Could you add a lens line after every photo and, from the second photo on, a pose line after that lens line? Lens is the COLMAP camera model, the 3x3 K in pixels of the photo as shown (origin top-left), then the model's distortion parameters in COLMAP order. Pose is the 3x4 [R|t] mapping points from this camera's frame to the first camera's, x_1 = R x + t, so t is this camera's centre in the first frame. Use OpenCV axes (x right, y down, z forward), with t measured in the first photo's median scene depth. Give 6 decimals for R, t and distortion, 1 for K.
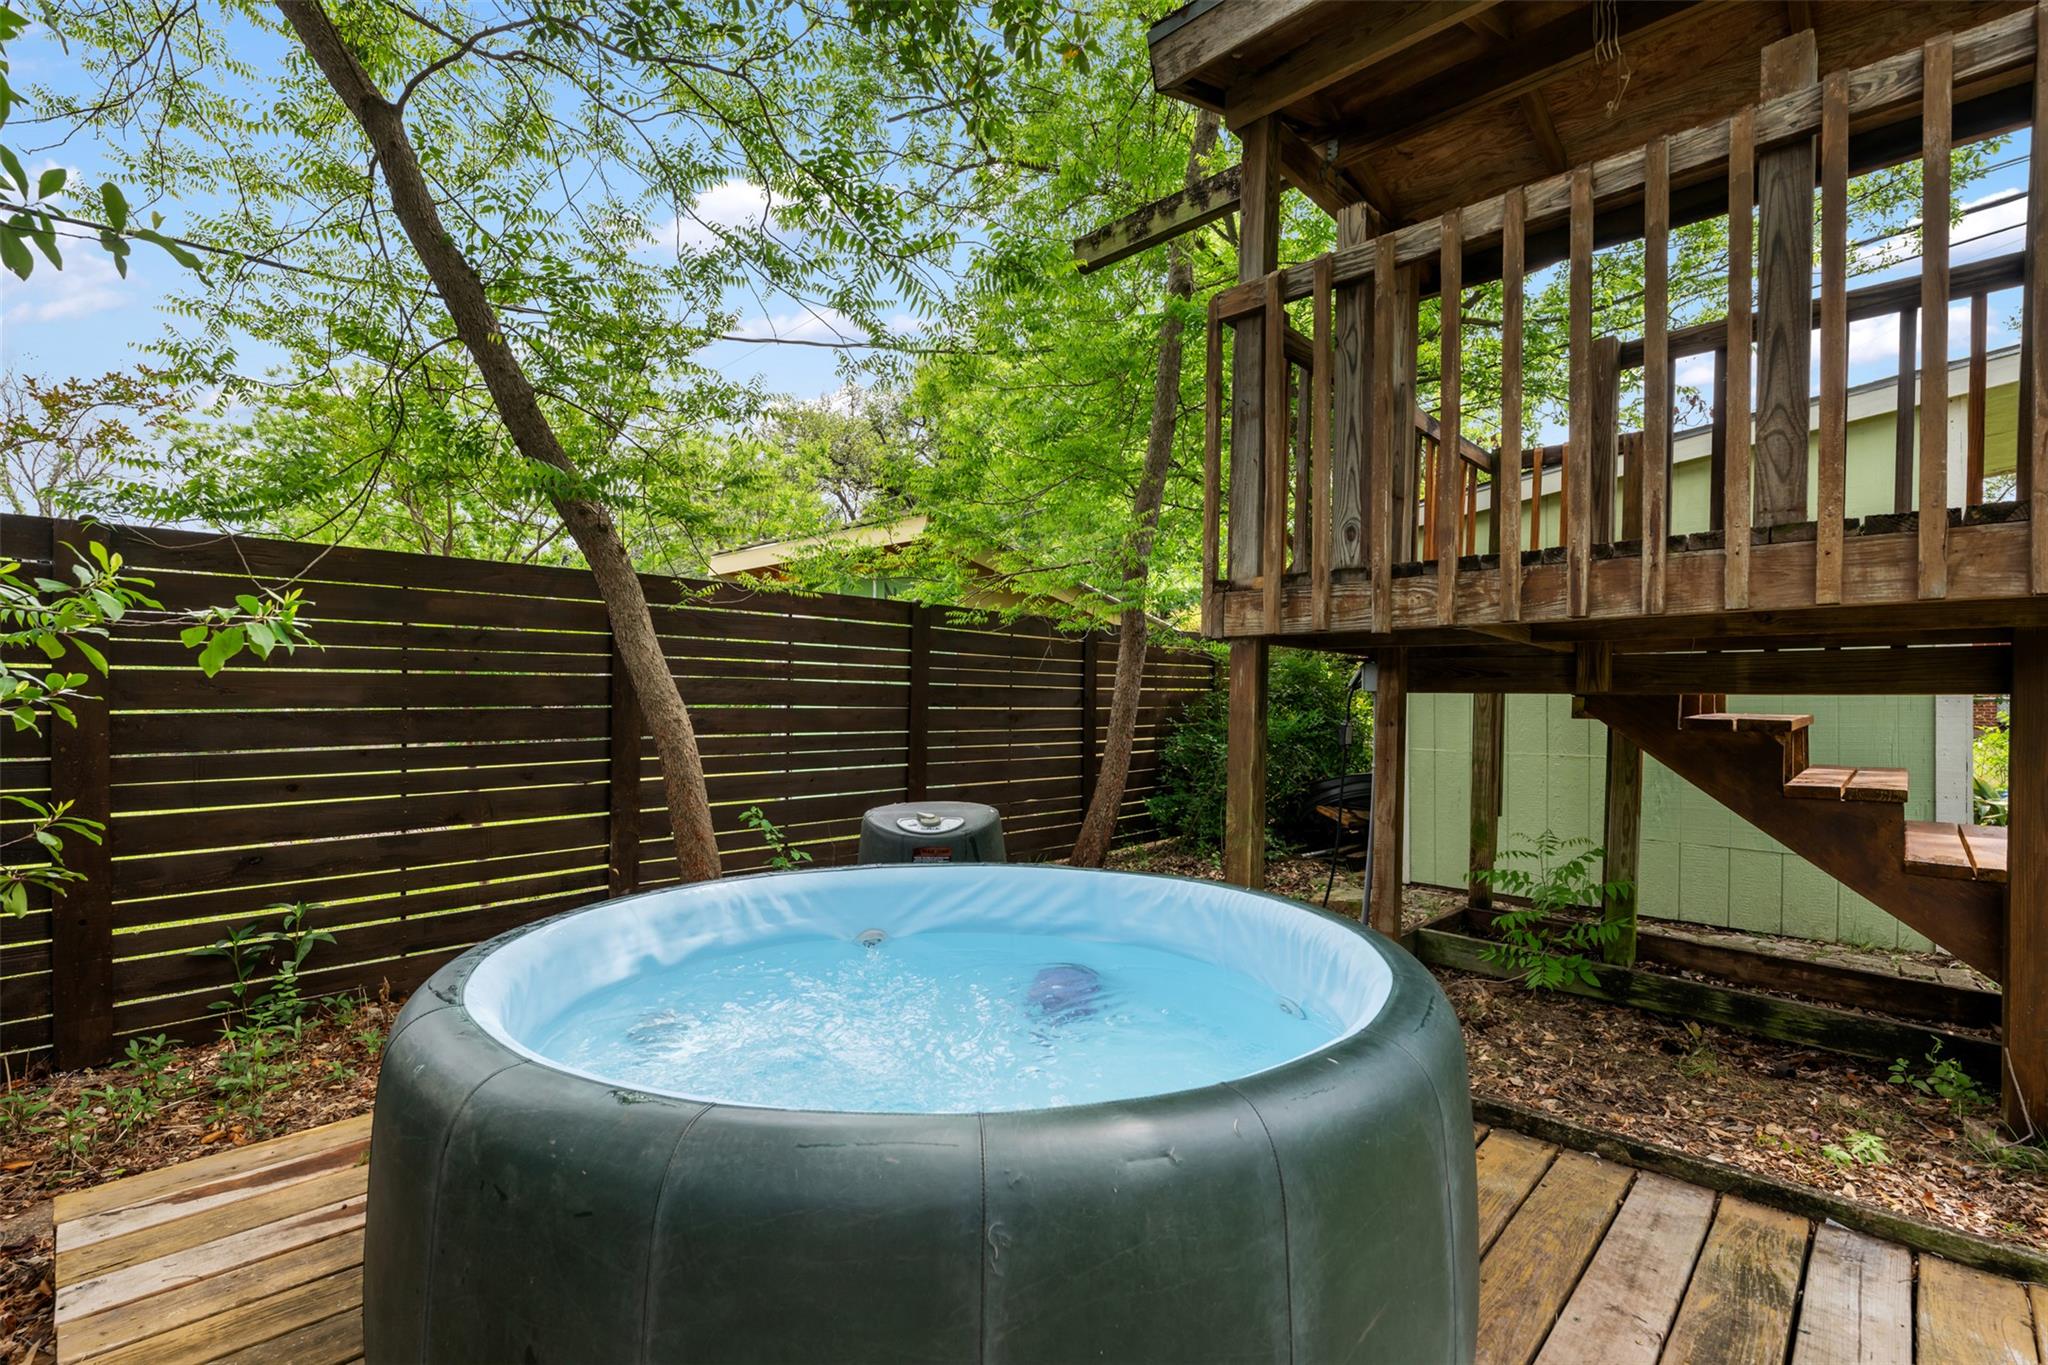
lens RADIAL K [[909.4, 0, 1025.6], [0, 909.4, 692.8], [0, 0, 1]] dist [-0.000067, 0.000065]
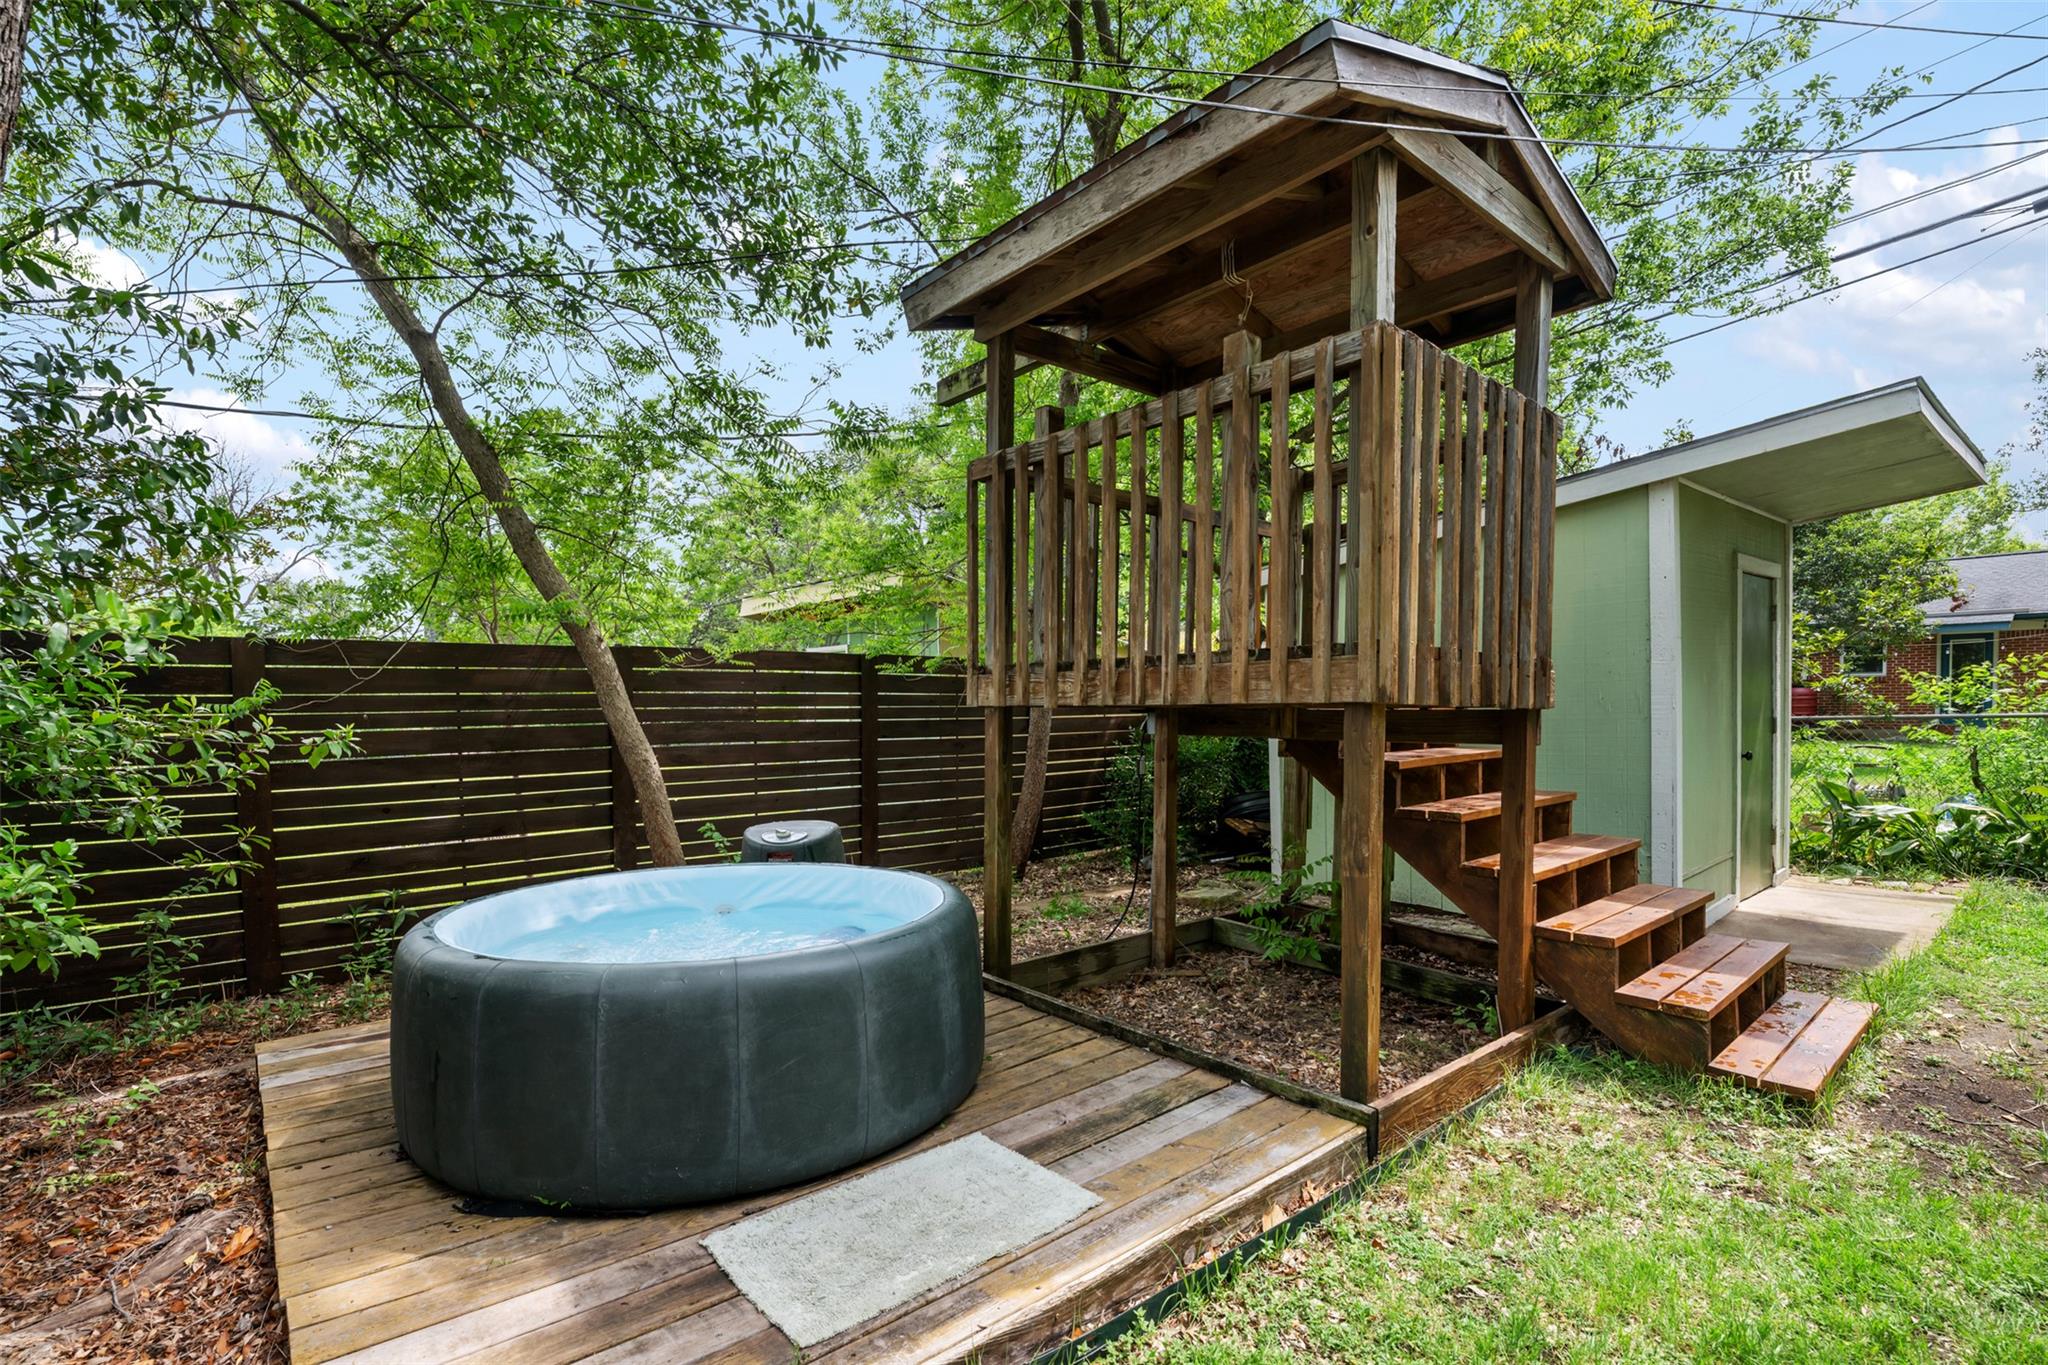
lens RADIAL K [[926.1, 0, 1021.5], [0, 926.1, 736.2], [0, 0, 1]] dist [0.000497, -0.000020]
pose [[0.994291, -0.010360, -0.106196, 0.414012], [0.014742, 0.999068, 0.040564, -0.068466], [0.105676, -0.041898, 0.993518, -0.410371]]
